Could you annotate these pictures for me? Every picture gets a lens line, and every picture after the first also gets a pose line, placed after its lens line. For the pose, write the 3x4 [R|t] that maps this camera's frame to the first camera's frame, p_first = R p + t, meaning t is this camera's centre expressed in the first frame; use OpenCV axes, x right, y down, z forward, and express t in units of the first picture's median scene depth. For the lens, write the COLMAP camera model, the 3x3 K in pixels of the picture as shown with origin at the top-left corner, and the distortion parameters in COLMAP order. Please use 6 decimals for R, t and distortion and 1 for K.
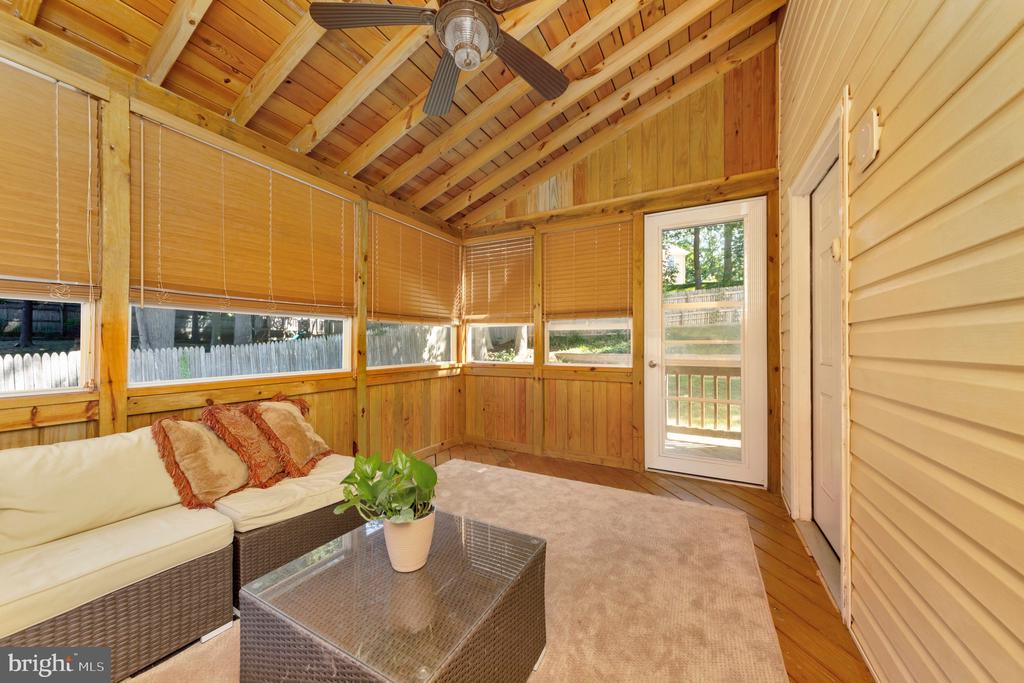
lens RADIAL K [[365.0, 0, 512.0], [0, 365.0, 341.5], [0, 0, 1]] dist [0.011352, 0.000349]
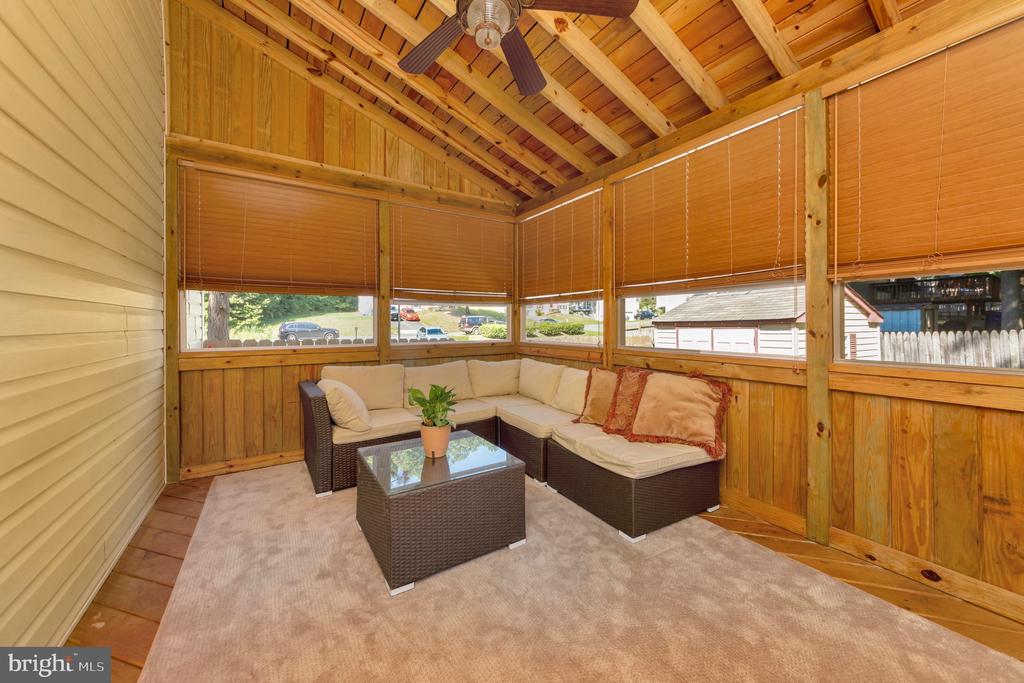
lens RADIAL K [[375.2, 0, 507.9], [0, 375.2, 322.0], [0, 0, 1]] dist [-0.000258, 0.000093]
pose [[-0.497442, -0.004168, -0.867487, 0.414038], [0.014284, 0.999814, -0.012995, 0.010849], [0.867380, -0.018856, -0.497289, 0.855522]]
